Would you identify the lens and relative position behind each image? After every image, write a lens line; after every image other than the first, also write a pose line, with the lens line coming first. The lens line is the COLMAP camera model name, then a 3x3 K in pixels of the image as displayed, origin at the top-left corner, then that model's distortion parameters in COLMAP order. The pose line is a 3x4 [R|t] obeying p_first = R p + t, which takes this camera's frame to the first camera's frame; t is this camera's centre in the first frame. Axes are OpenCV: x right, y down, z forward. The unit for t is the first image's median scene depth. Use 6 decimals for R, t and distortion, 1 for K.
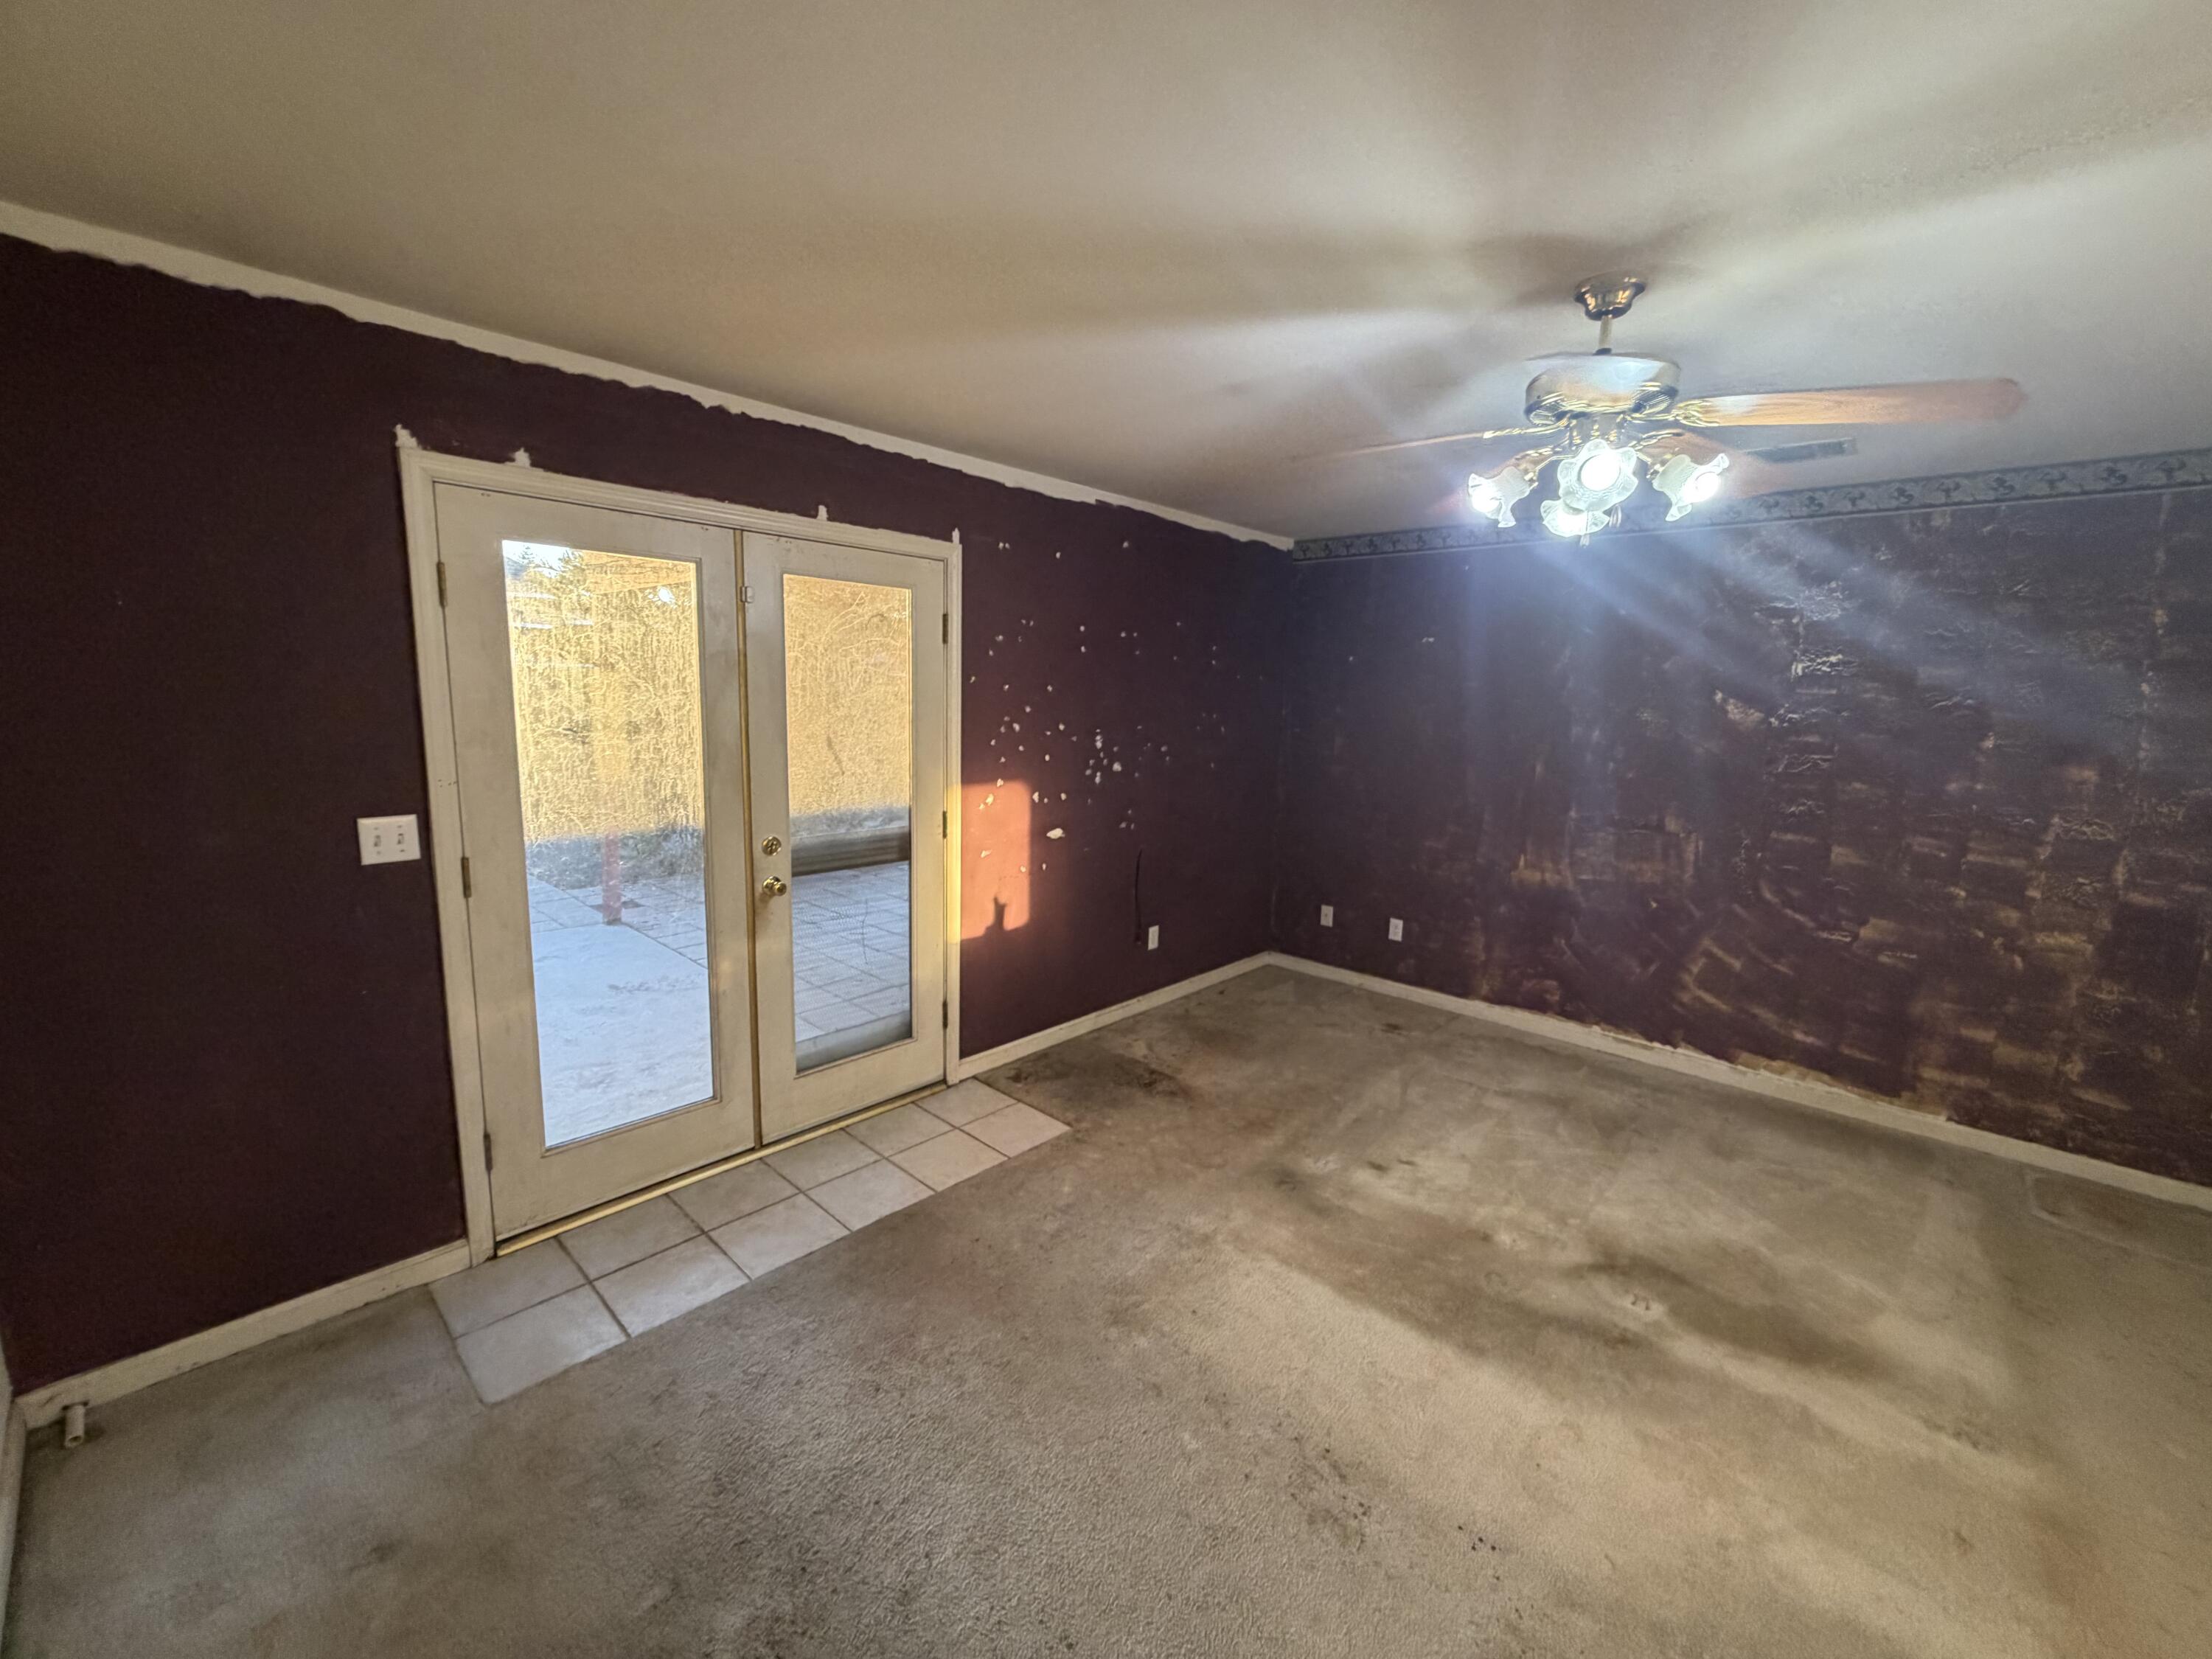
lens RADIAL K [[883.0, 0, 1105.5], [0, 883.0, 832.4], [0, 0, 1]] dist [-0.002746, 0.000171]
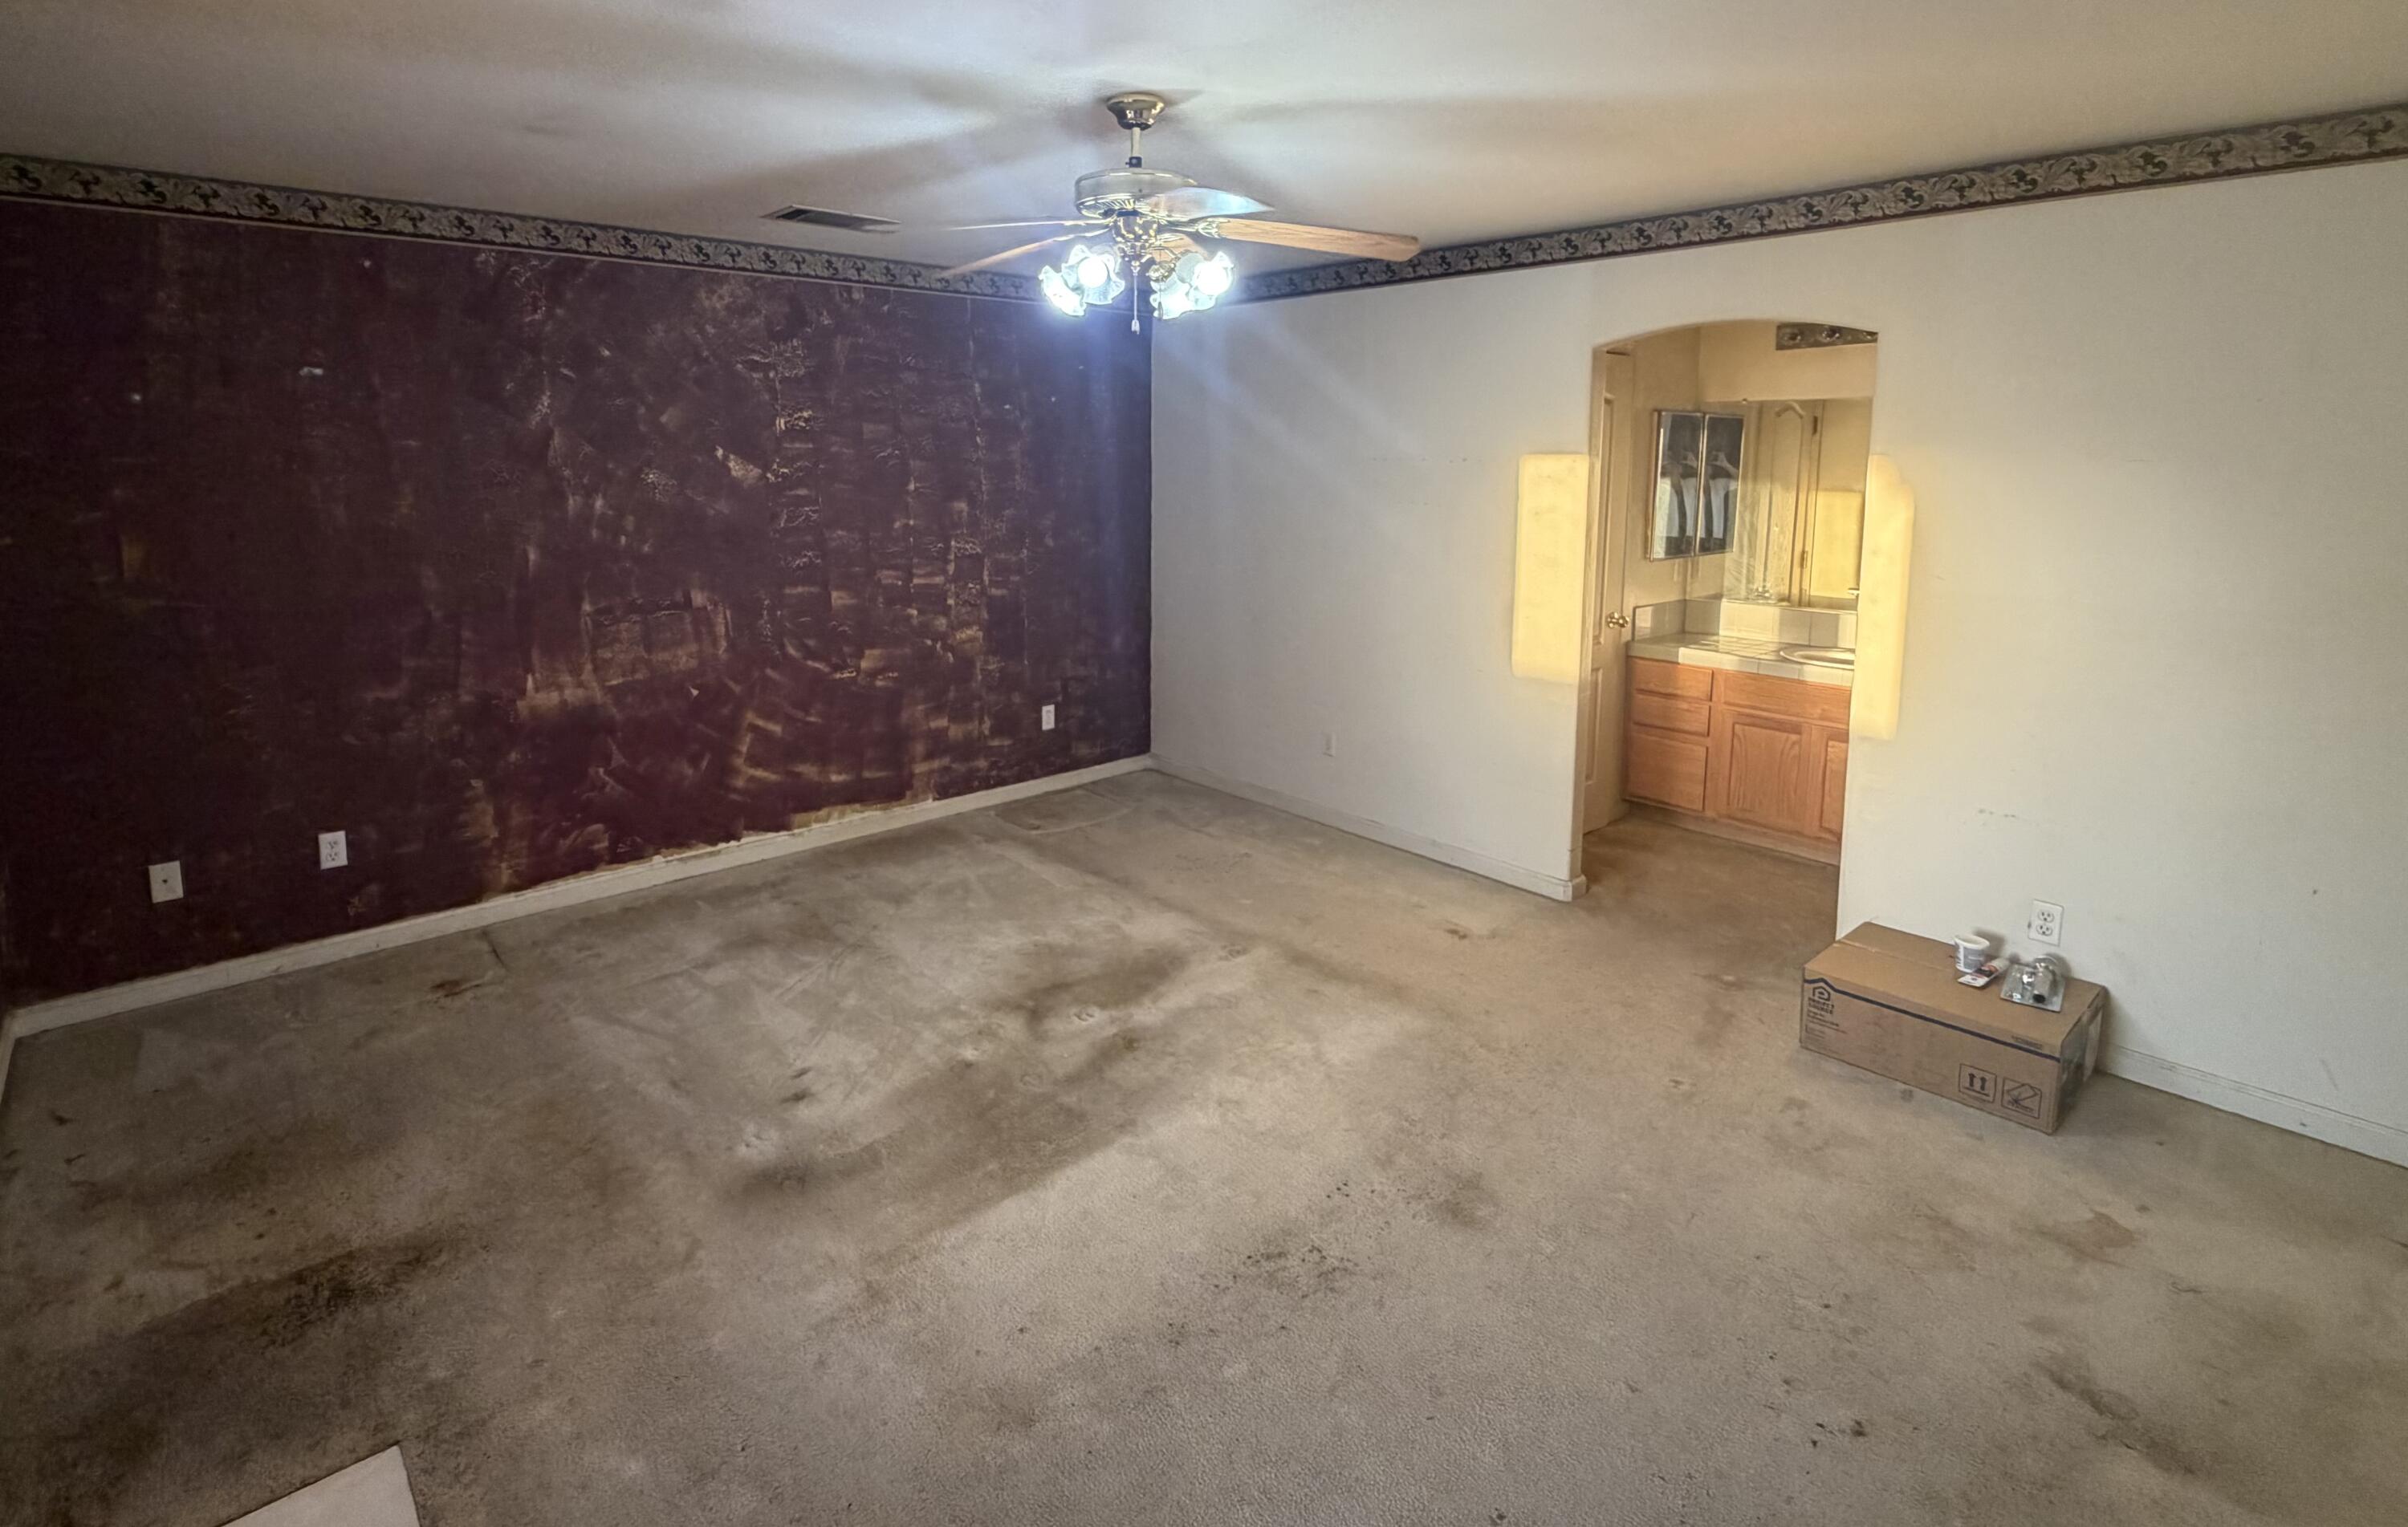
lens RADIAL K [[1155.9, 0, 1134.7], [0, 1155.9, 580.9], [0, 0, 1]] dist [-0.004482, 0.000329]
pose [[0.114827, -0.139978, 0.983474, -0.486807], [0.158423, 0.979932, 0.120977, -0.106510], [-0.980672, 0.141914, 0.134698, 0.458668]]
